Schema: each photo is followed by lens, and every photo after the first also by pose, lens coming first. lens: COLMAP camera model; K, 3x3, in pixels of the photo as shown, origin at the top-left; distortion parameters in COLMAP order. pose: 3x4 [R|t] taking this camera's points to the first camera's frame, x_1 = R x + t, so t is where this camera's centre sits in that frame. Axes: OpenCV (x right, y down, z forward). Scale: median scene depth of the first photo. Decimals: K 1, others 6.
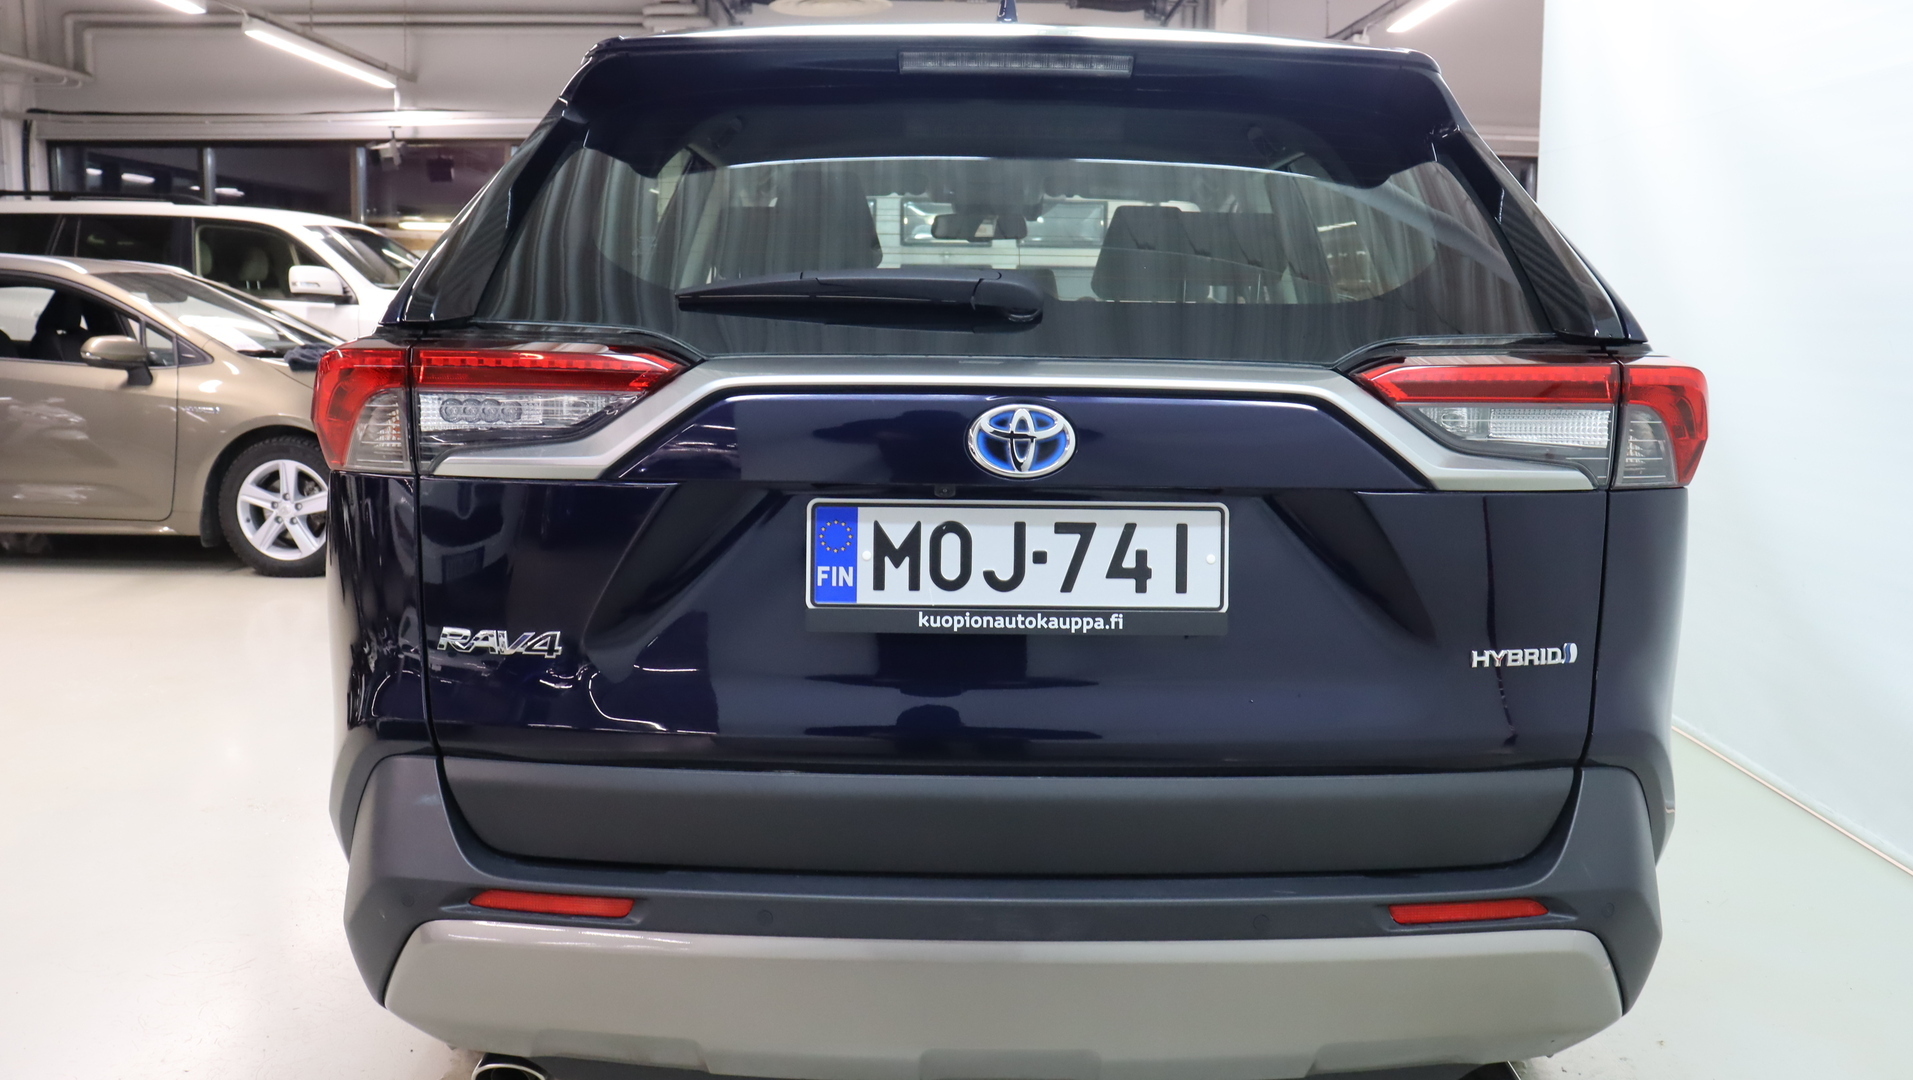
lens RADIAL K [[1717.6, 0, 956.5], [0, 1717.6, 540.0], [0, 0, 1]] dist [-0.215133, 0.225476]
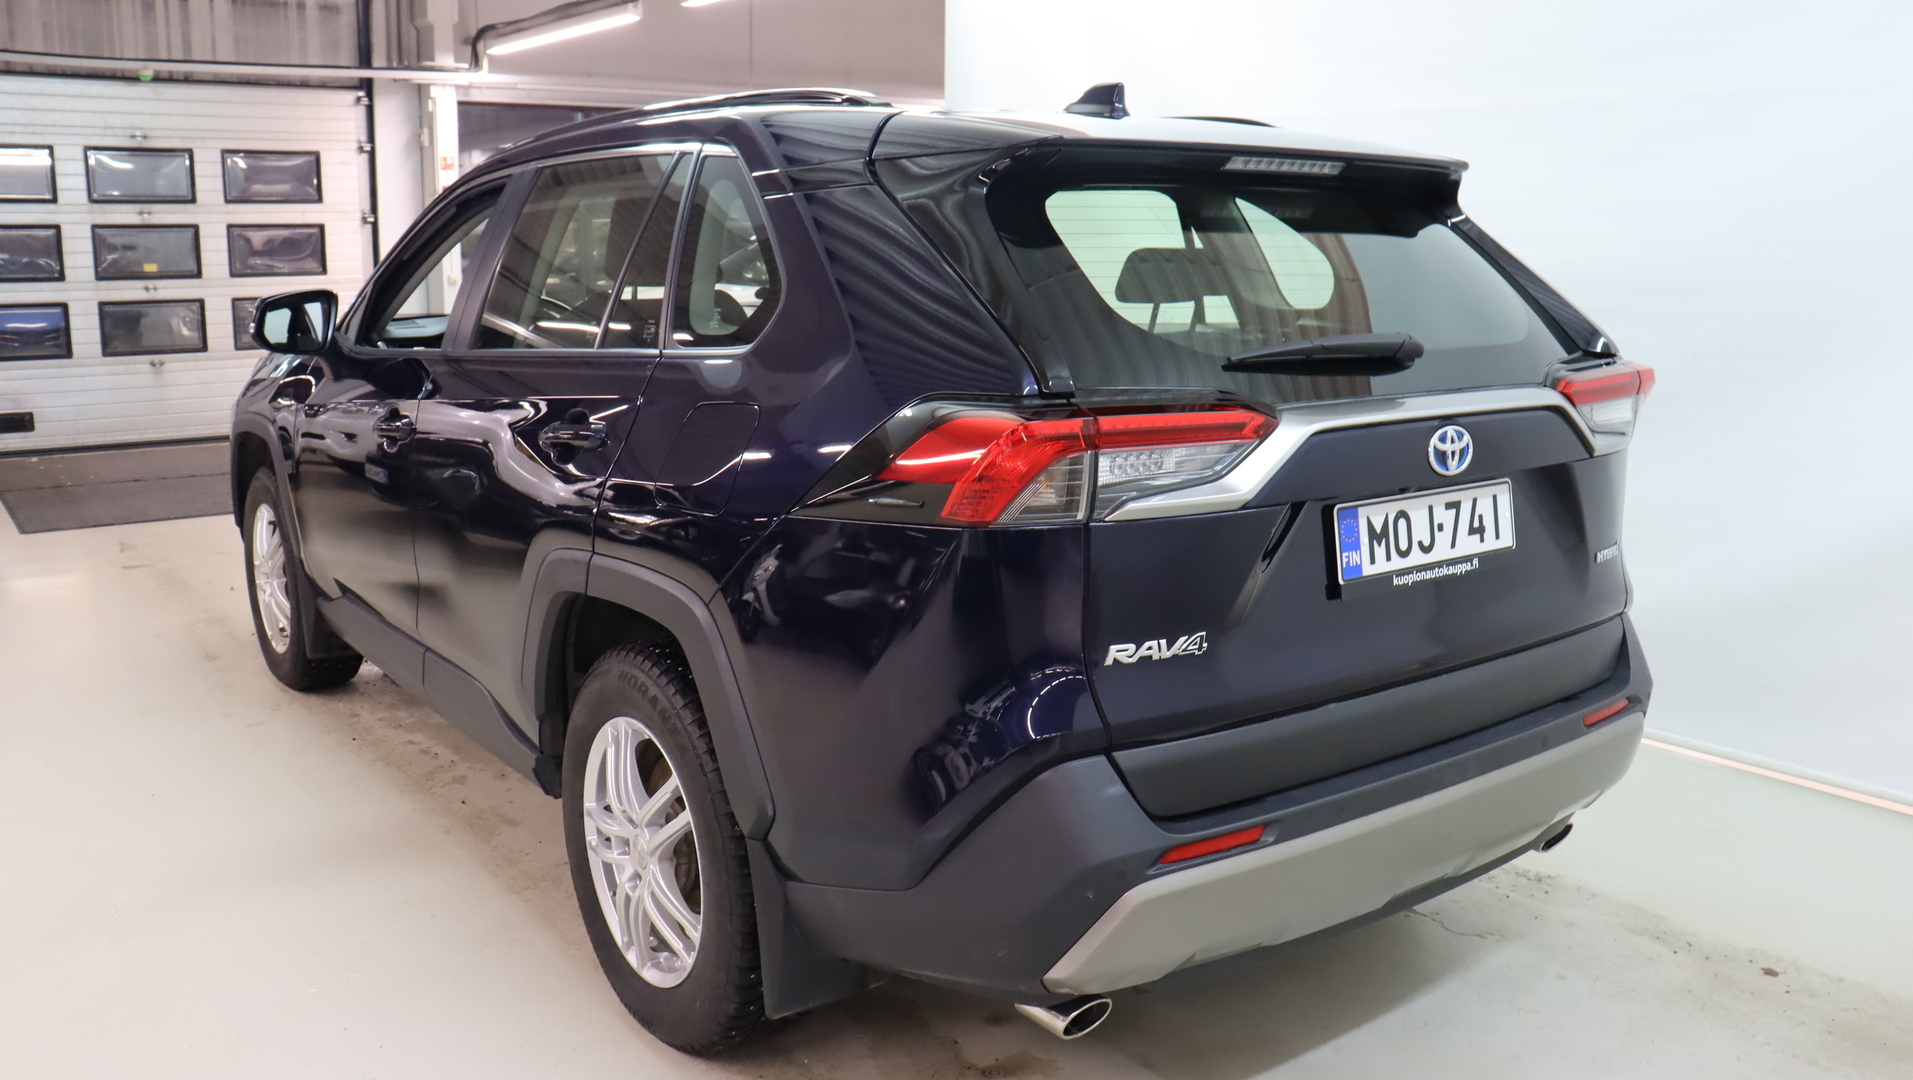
lens RADIAL K [[1717.6, 0, 956.5], [0, 1717.6, 540.0], [0, 0, 1]] dist [-0.215133, 0.225476]
pose [[0.780801, -0.127228, 0.611689, -1.163261], [0.094285, 0.991829, 0.085943, -0.142748], [-0.617625, -0.009431, 0.786416, 0.115470]]
